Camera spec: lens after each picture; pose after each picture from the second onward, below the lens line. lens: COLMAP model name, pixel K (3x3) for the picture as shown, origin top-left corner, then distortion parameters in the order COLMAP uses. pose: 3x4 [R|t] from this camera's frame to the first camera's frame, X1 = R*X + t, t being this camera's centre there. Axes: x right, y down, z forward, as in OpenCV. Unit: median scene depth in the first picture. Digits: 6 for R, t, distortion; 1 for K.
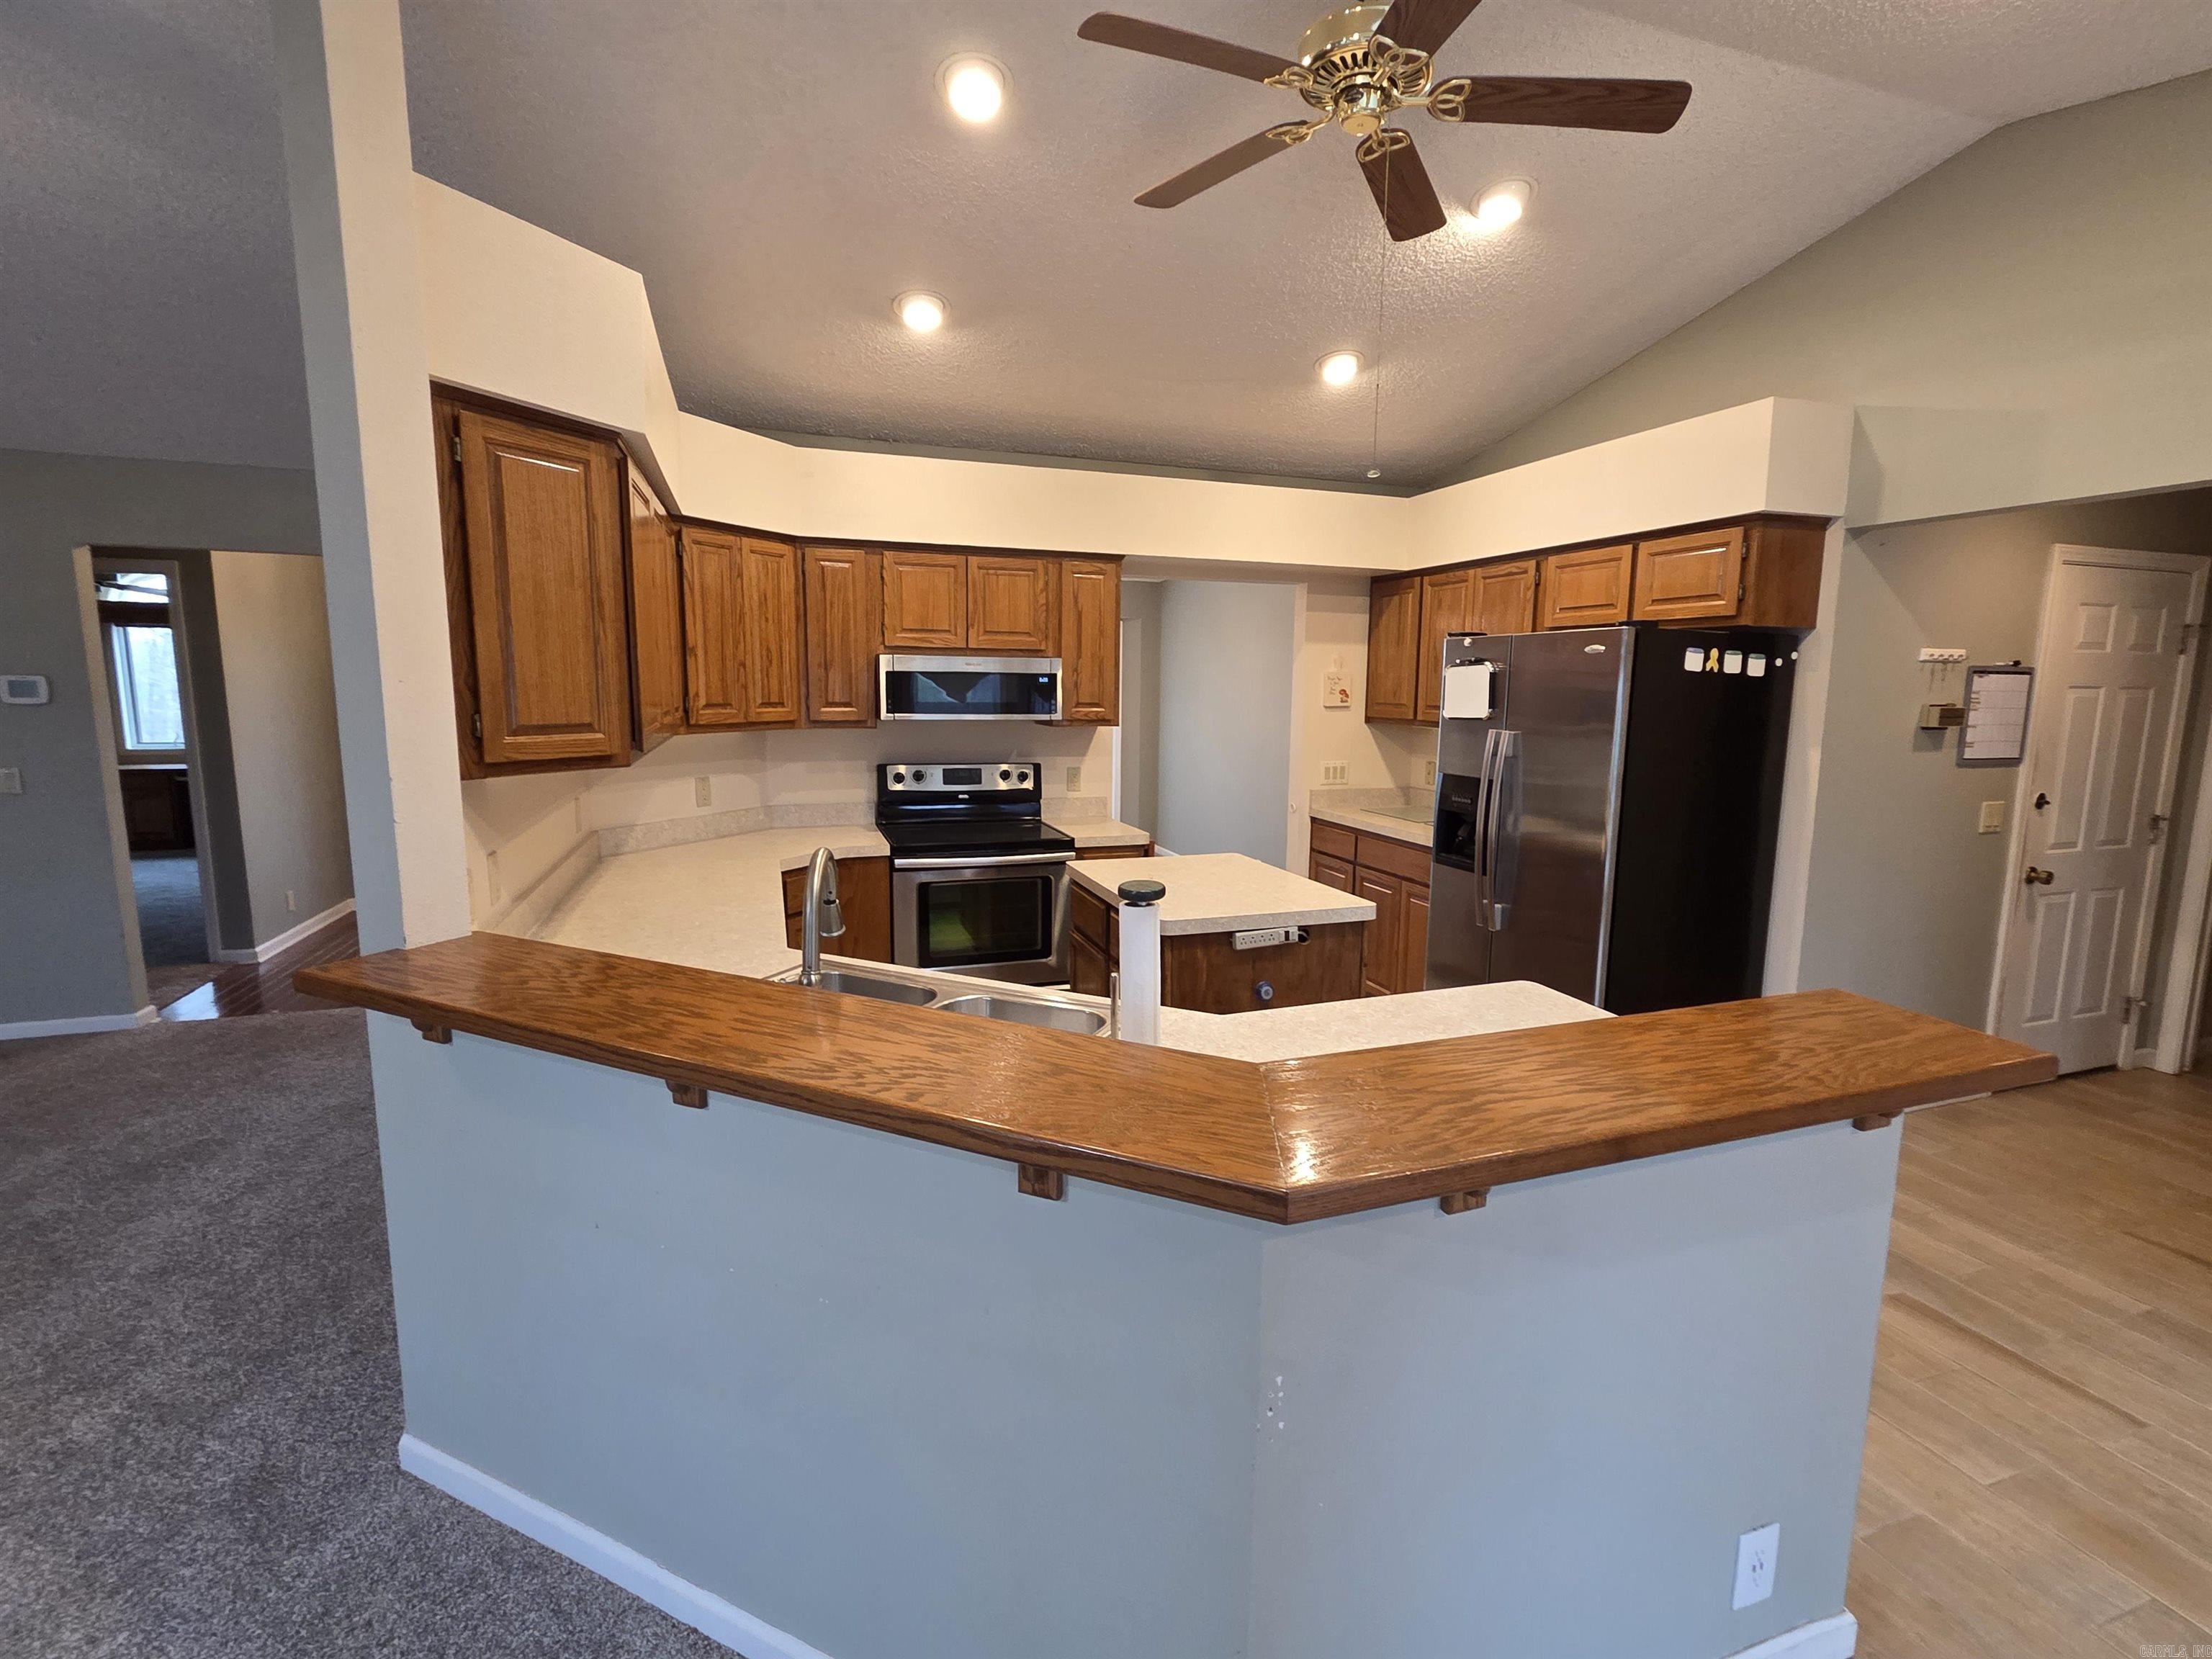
lens RADIAL K [[1002.7, 0, 1123.1], [0, 1002.7, 822.1], [0, 0, 1]] dist [-0.003001, -0.000120]
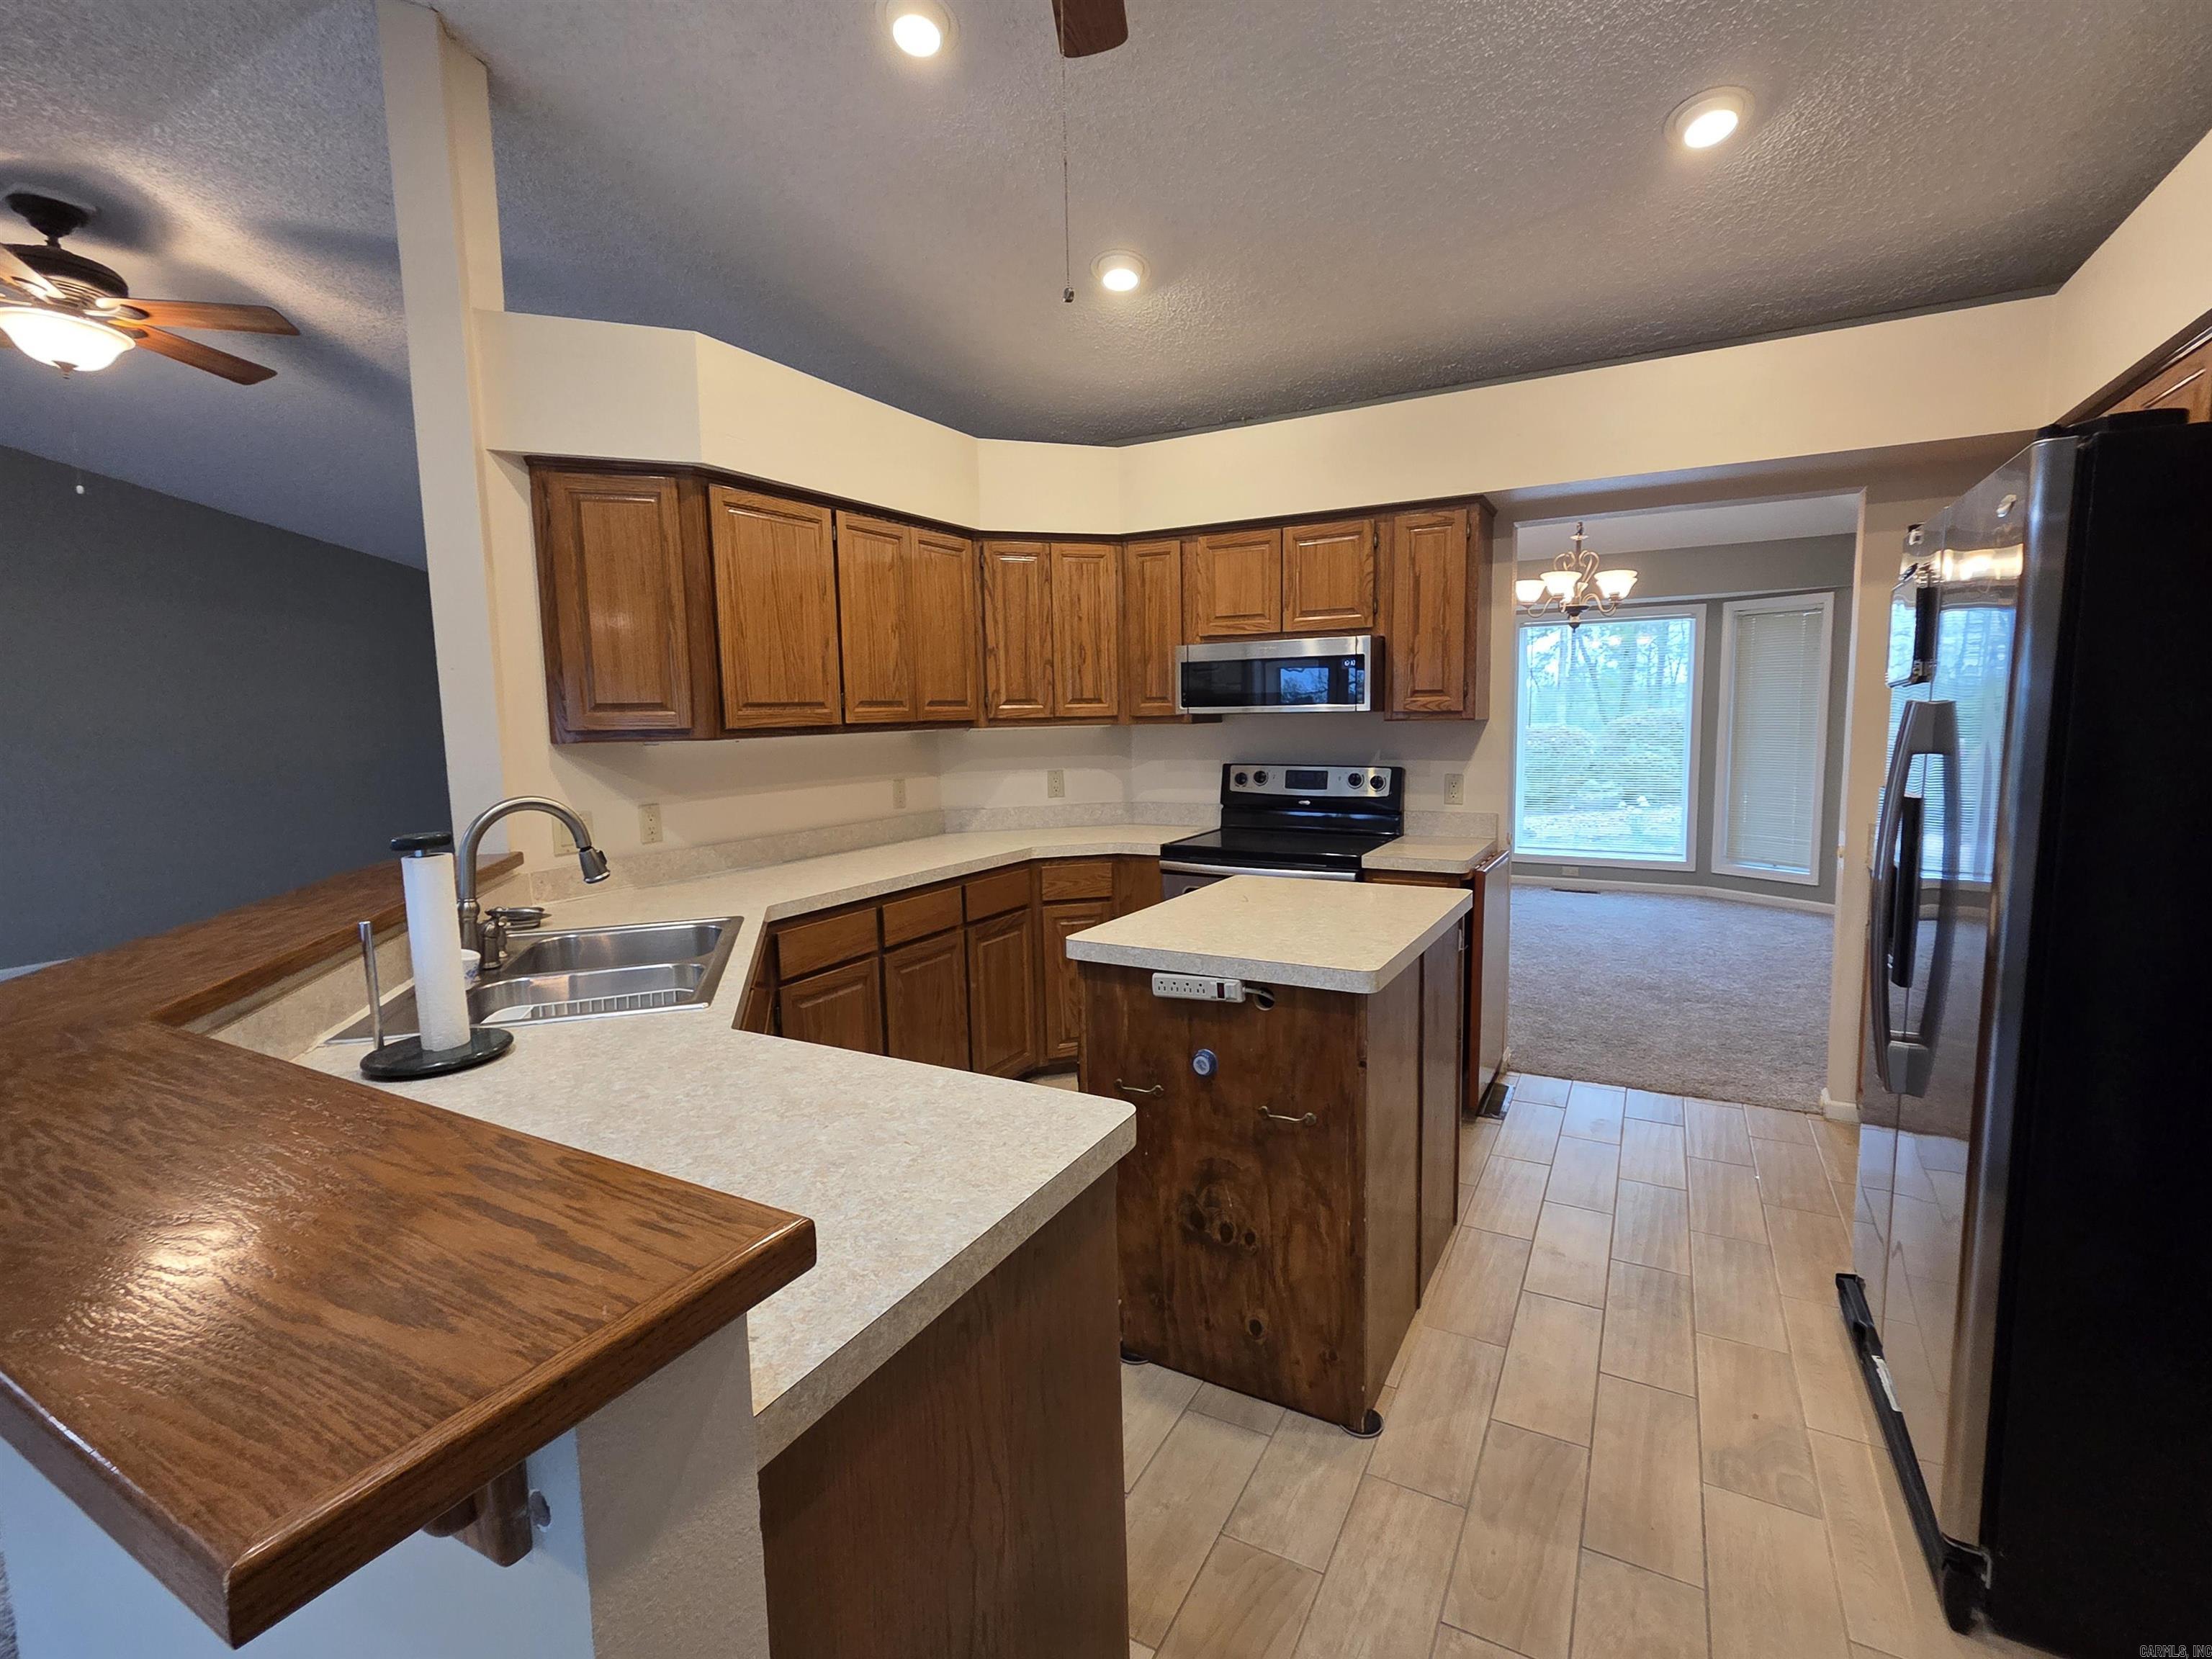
lens RADIAL K [[1002.7, 0, 1123.1], [0, 1002.7, 822.1], [0, 0, 1]] dist [-0.003001, -0.000120]
pose [[0.667577, 0.057229, -0.742338, 0.446171], [-0.077859, 0.996941, 0.006840, -0.002122], [0.740458, 0.053231, 0.669991, 0.336170]]
